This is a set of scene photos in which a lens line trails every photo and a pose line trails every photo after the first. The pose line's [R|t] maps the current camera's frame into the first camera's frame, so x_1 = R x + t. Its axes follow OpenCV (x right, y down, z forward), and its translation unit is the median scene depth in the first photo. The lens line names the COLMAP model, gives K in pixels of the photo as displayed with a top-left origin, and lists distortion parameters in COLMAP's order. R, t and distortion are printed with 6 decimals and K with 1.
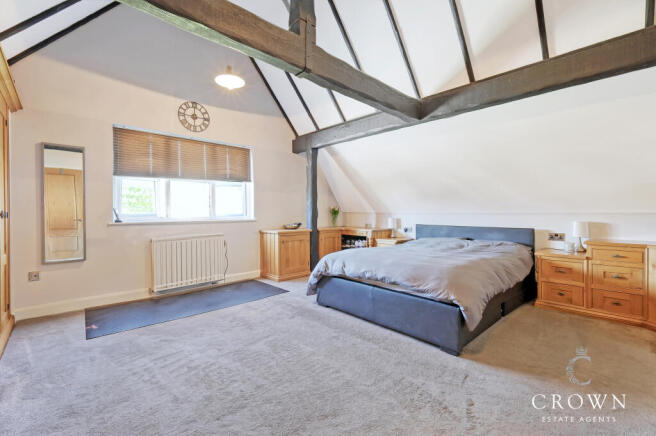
lens RADIAL K [[286.7, 0, 329.3], [0, 286.7, 213.0], [0, 0, 1]] dist [0.010040, -0.002071]
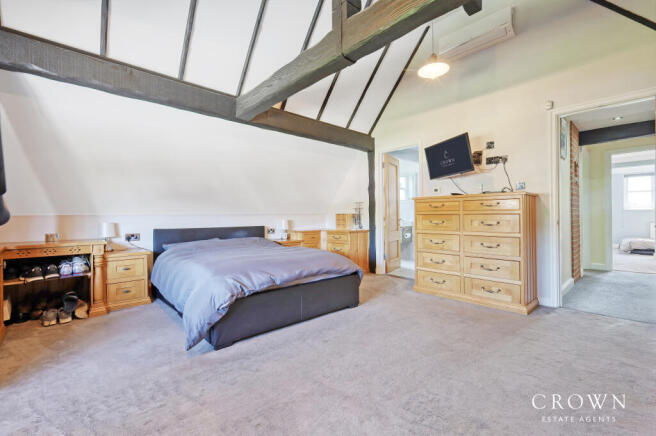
lens RADIAL K [[286.7, 0, 329.0], [0, 286.7, 223.7], [0, 0, 1]] dist [0.010040, -0.002071]
pose [[0.011365, -0.032410, 0.999410, -0.496372], [0.002181, 0.999473, 0.032387, 0.000247], [-0.999933, 0.001812, 0.011429, 0.514170]]
